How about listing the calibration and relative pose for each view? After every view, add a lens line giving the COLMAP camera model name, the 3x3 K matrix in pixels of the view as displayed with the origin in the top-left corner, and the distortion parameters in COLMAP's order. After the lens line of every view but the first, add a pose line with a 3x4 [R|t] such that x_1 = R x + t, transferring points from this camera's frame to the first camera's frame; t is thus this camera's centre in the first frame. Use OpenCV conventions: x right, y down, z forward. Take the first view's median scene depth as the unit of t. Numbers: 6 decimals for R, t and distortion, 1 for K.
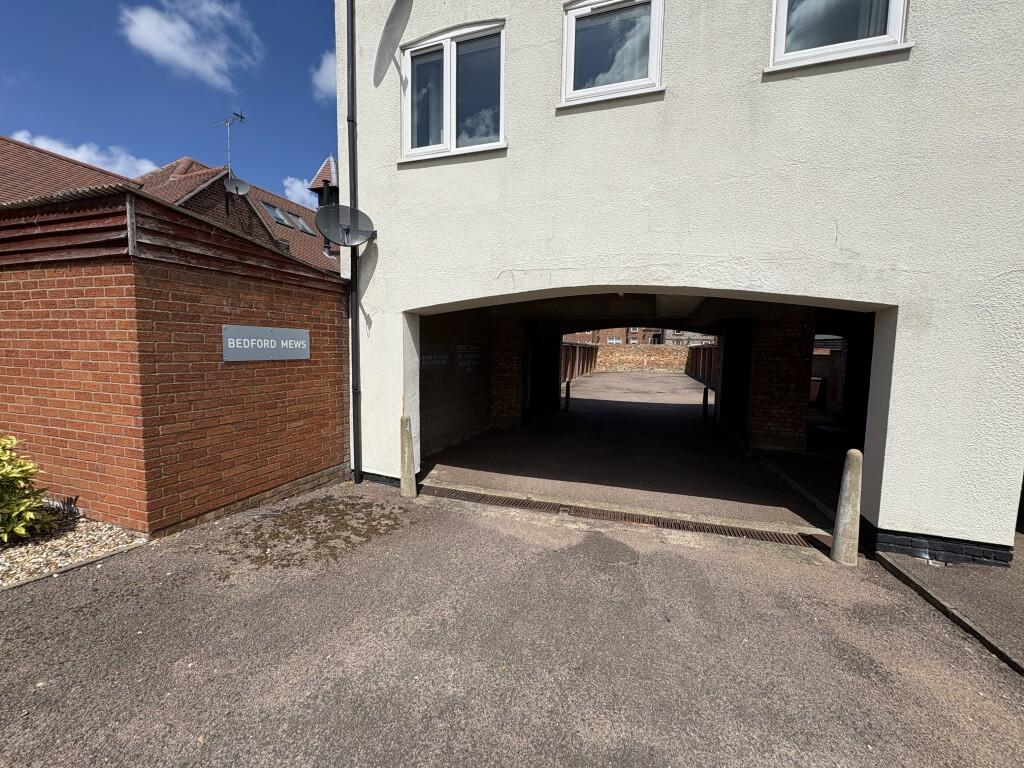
lens RADIAL K [[404.2, 0, 513.5], [0, 404.2, 382.2], [0, 0, 1]] dist [0.000924, -0.000377]
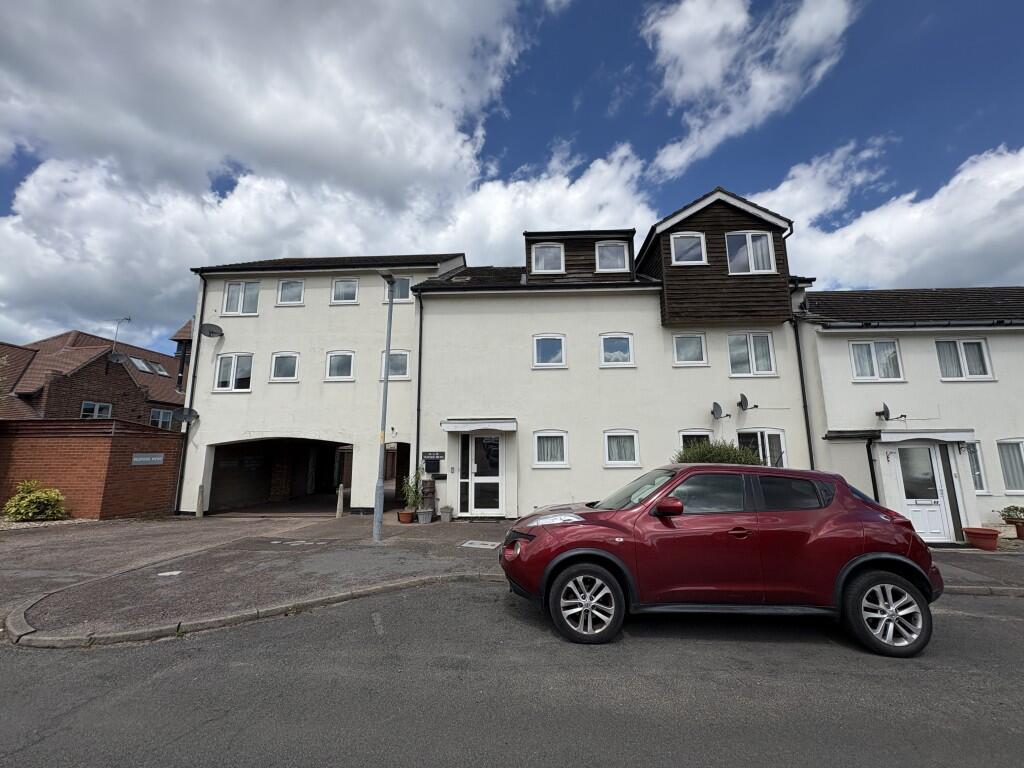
lens RADIAL K [[404.2, 0, 507.1], [0, 404.2, 383.1], [0, 0, 1]] dist [0.000924, -0.000377]
pose [[0.963346, 0.020079, 0.267508, 1.021327], [0.046503, 0.969598, -0.240244, 0.180659], [-0.264199, 0.243878, 0.933125, -2.363283]]
